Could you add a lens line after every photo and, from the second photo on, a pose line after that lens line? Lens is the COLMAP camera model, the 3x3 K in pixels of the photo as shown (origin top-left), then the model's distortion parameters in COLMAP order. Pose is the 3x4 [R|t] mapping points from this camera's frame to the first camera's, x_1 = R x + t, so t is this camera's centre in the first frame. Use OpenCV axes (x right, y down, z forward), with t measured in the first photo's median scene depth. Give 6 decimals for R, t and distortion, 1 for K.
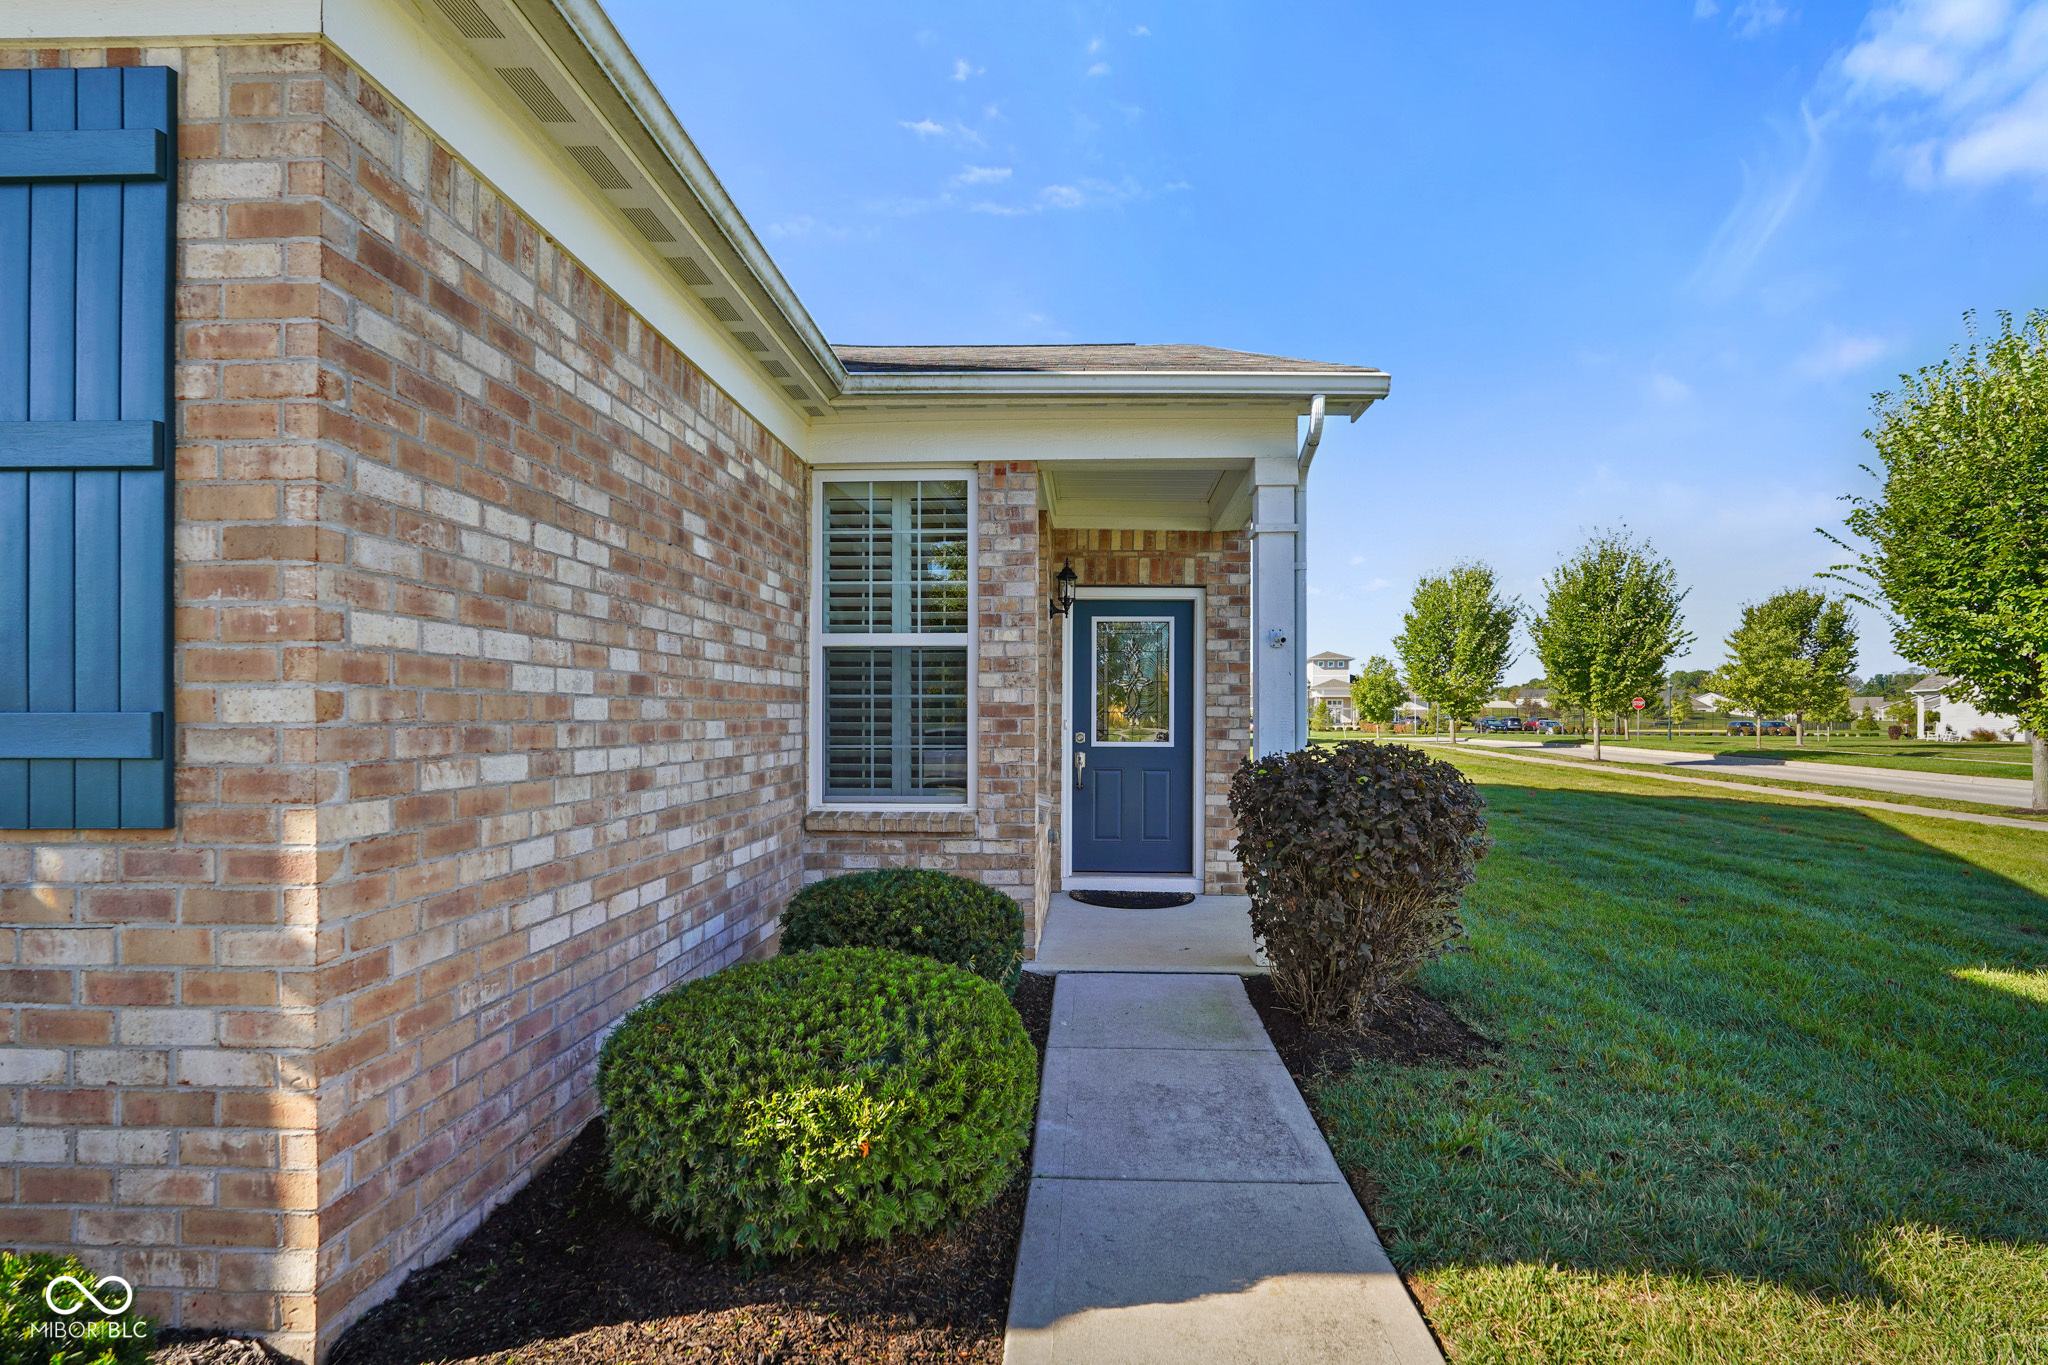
lens RADIAL K [[942.1, 0, 1027.3], [0, 942.1, 708.1], [0, 0, 1]] dist [0.004978, 0.000865]
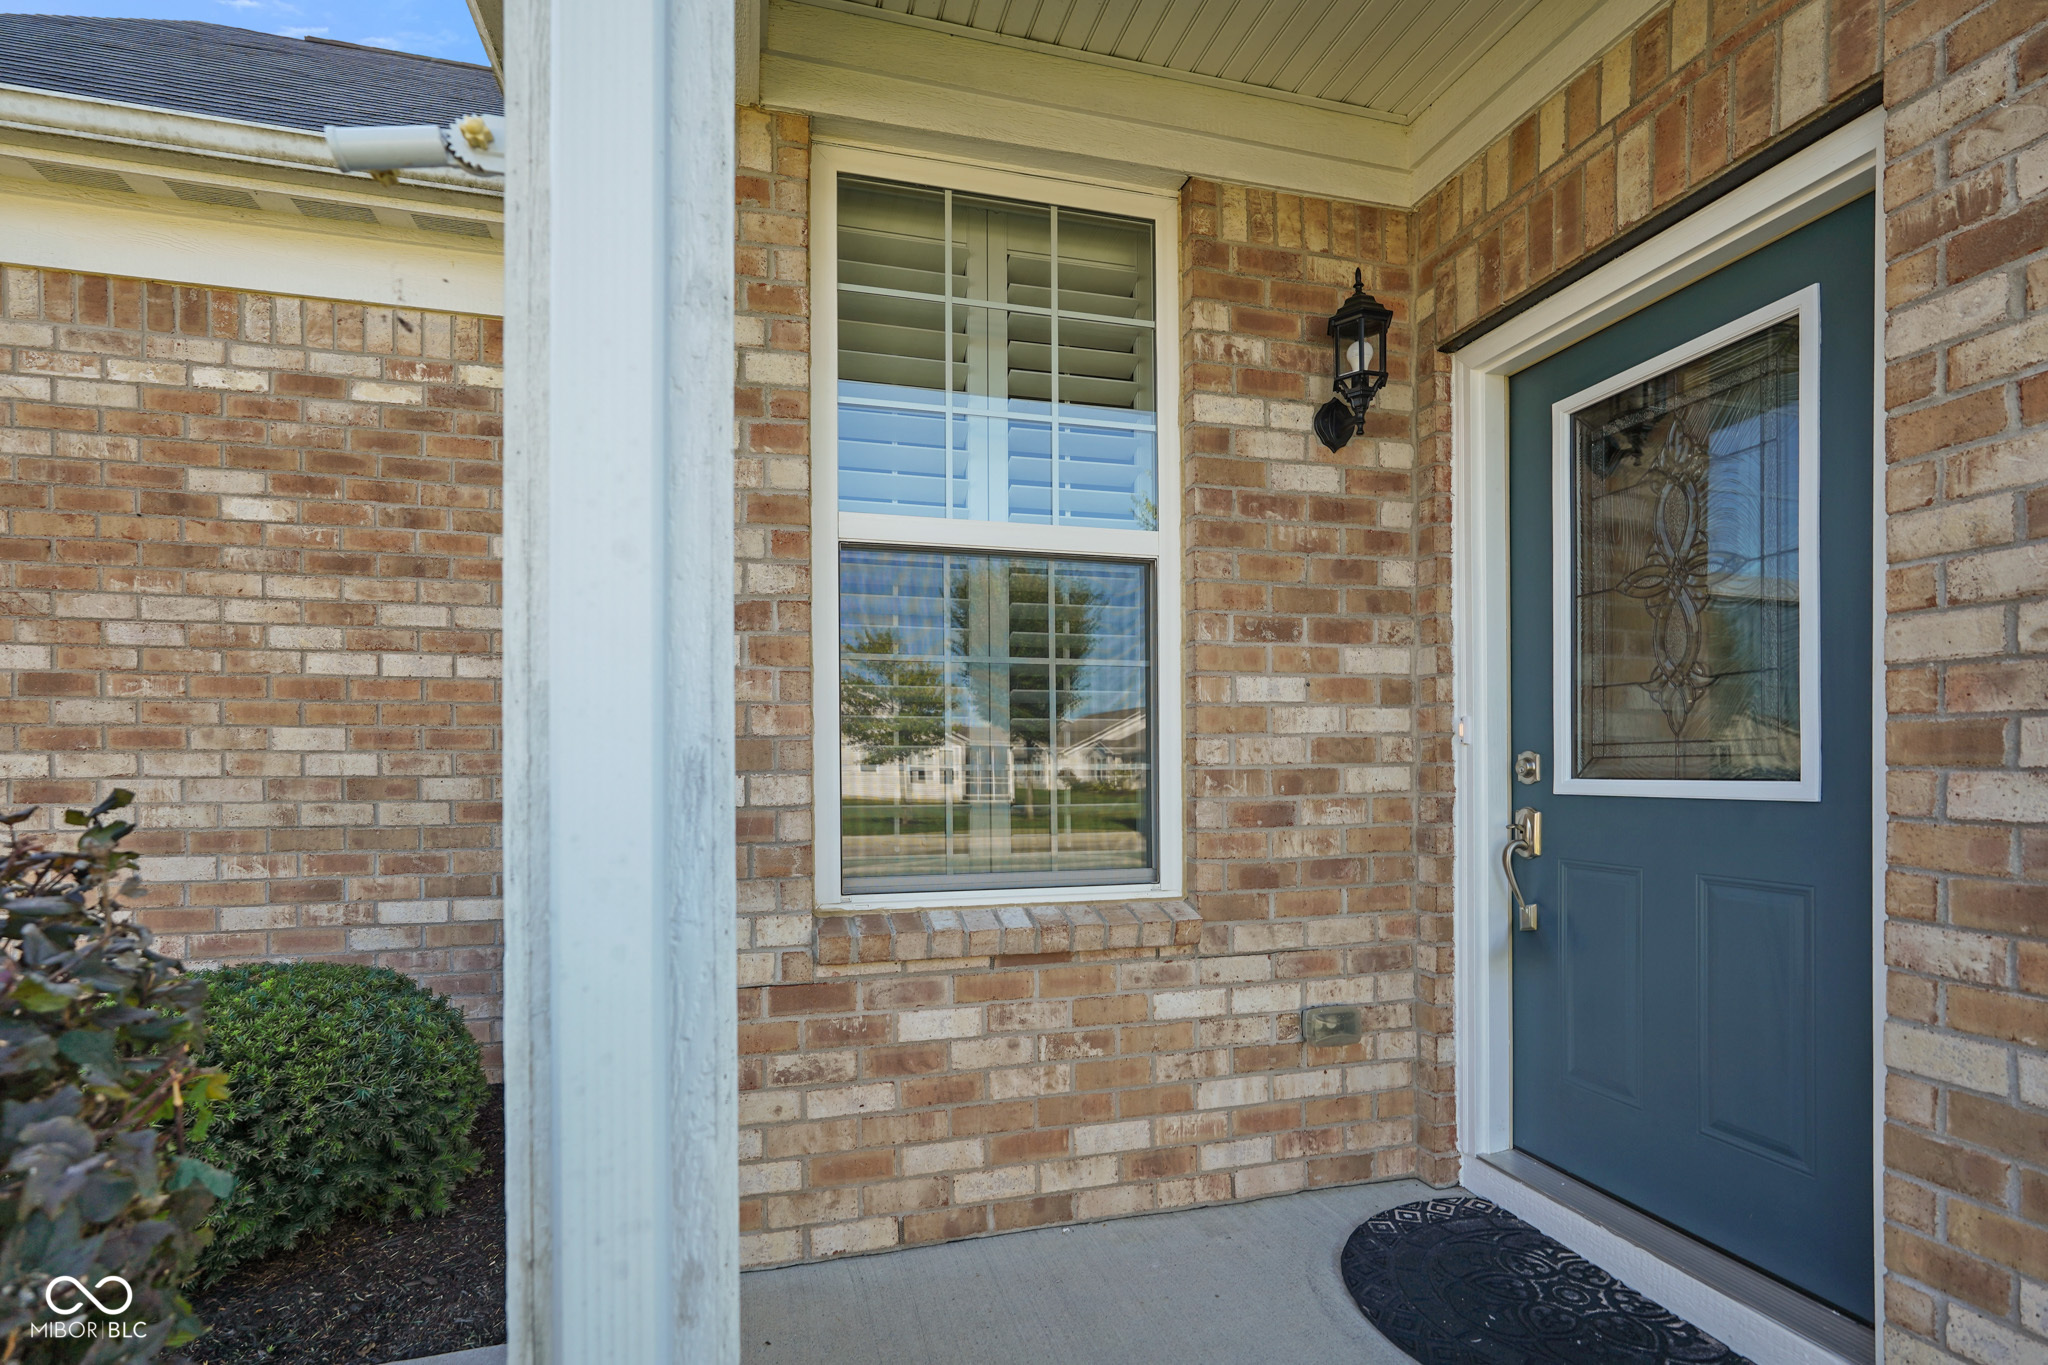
lens RADIAL K [[942.1, 0, 1027.3], [0, 942.1, 708.1], [0, 0, 1]] dist [0.004978, 0.000865]
pose [[0.316903, -0.060268, -0.946541, 0.538160], [0.014124, 0.998168, -0.058826, 0.047056], [0.948353, 0.005273, 0.317174, 1.219112]]
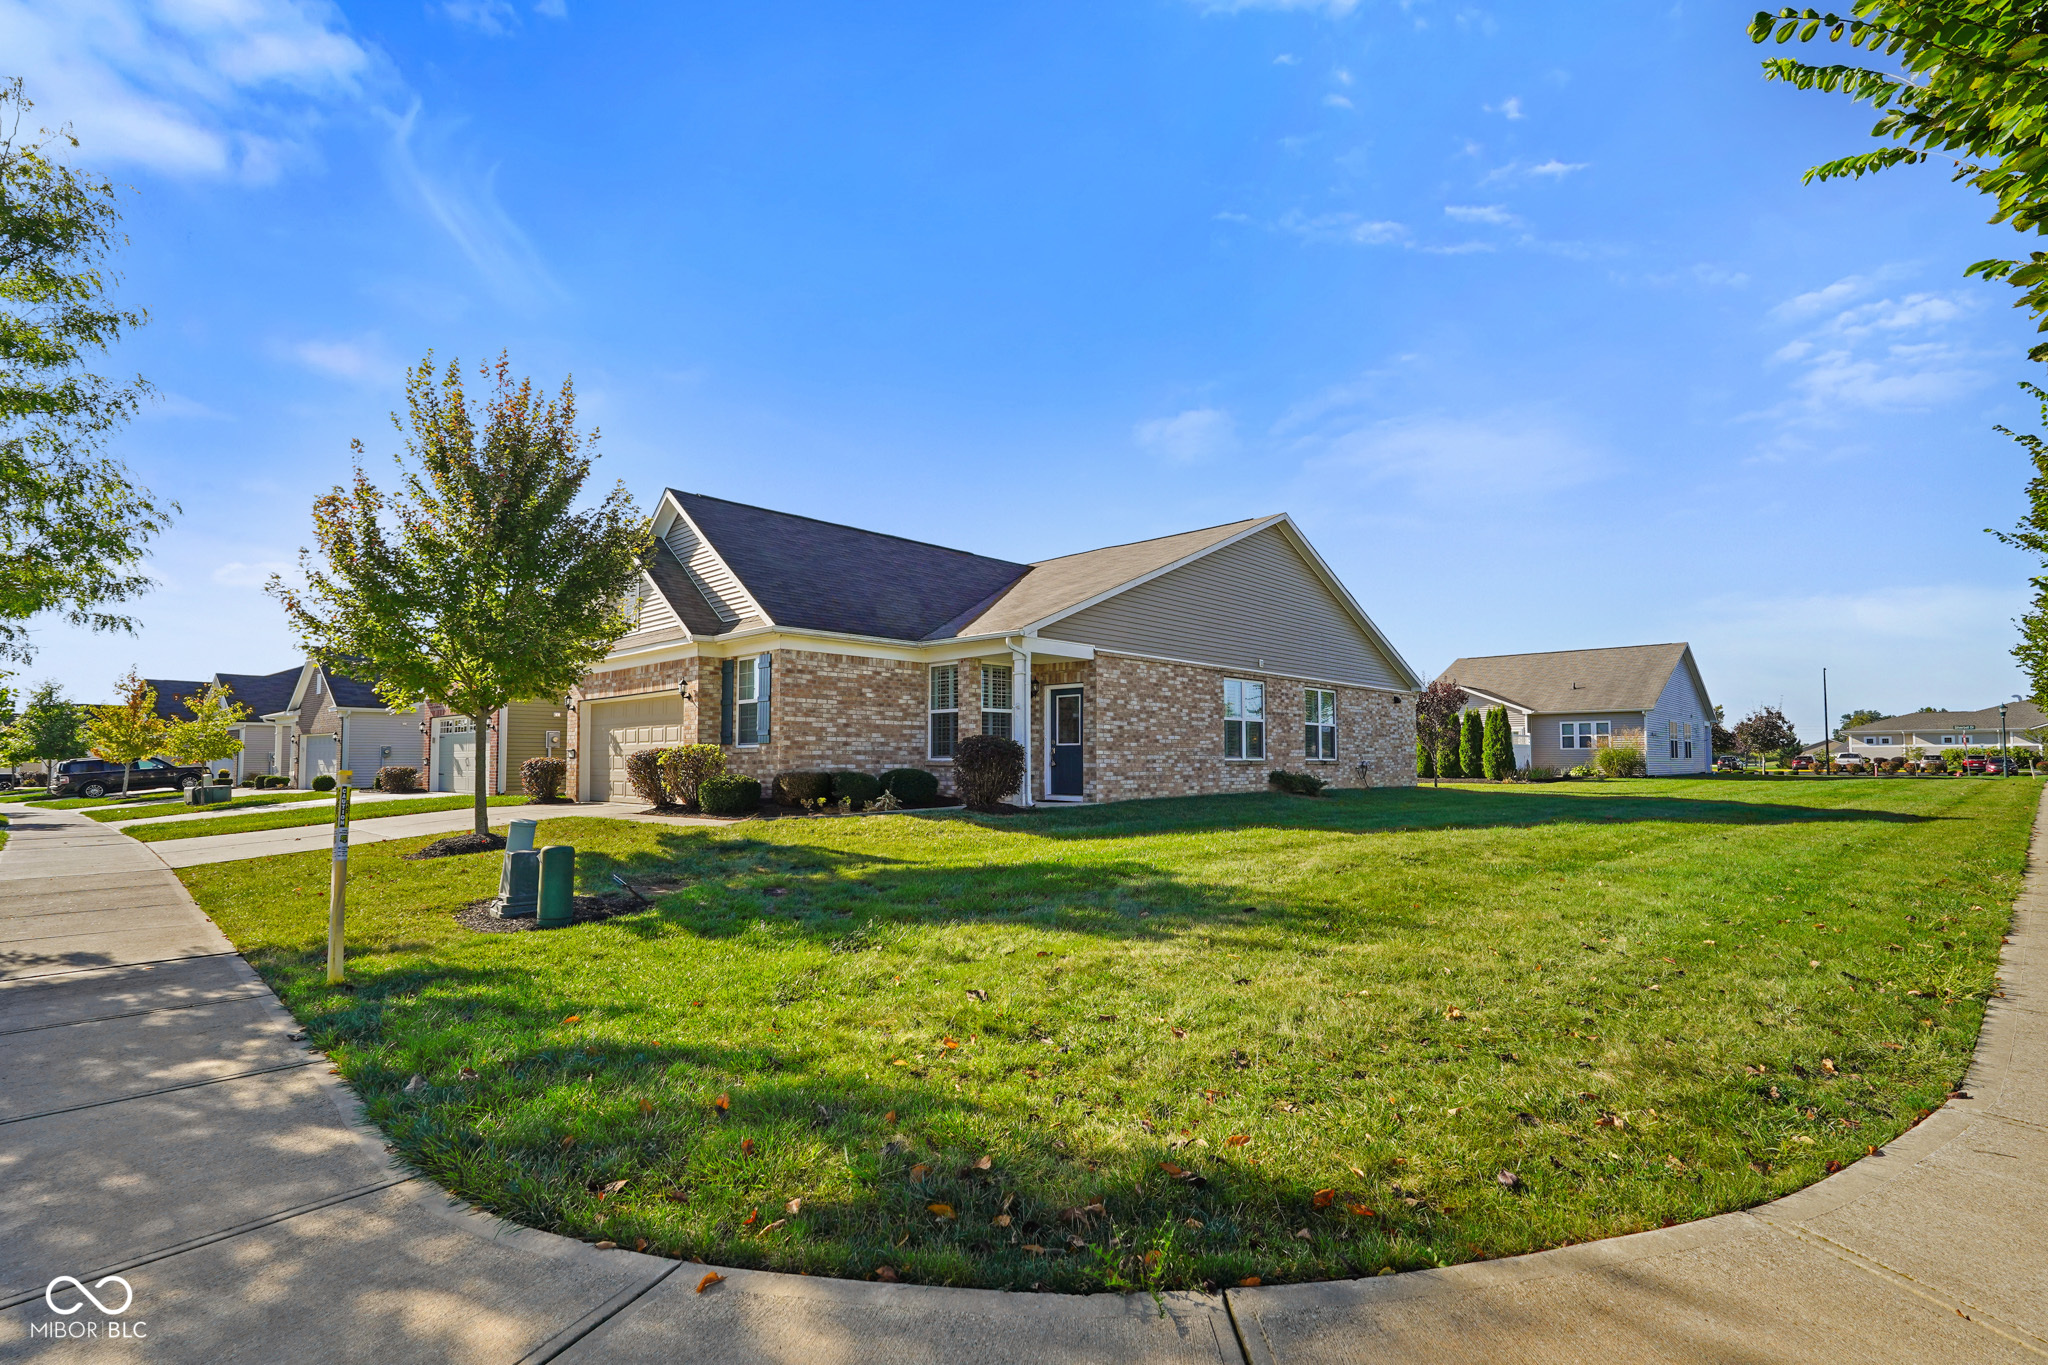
lens RADIAL K [[929.7, 0, 1024.0], [0, 929.7, 682.5], [0, 0, 1]] dist [0.000324, 0.000004]
pose [[0.778322, -0.064358, -0.624558, 2.723405], [0.014043, 0.996268, -0.085160, 0.145495], [0.627708, 0.057511, 0.776321, -1.811220]]
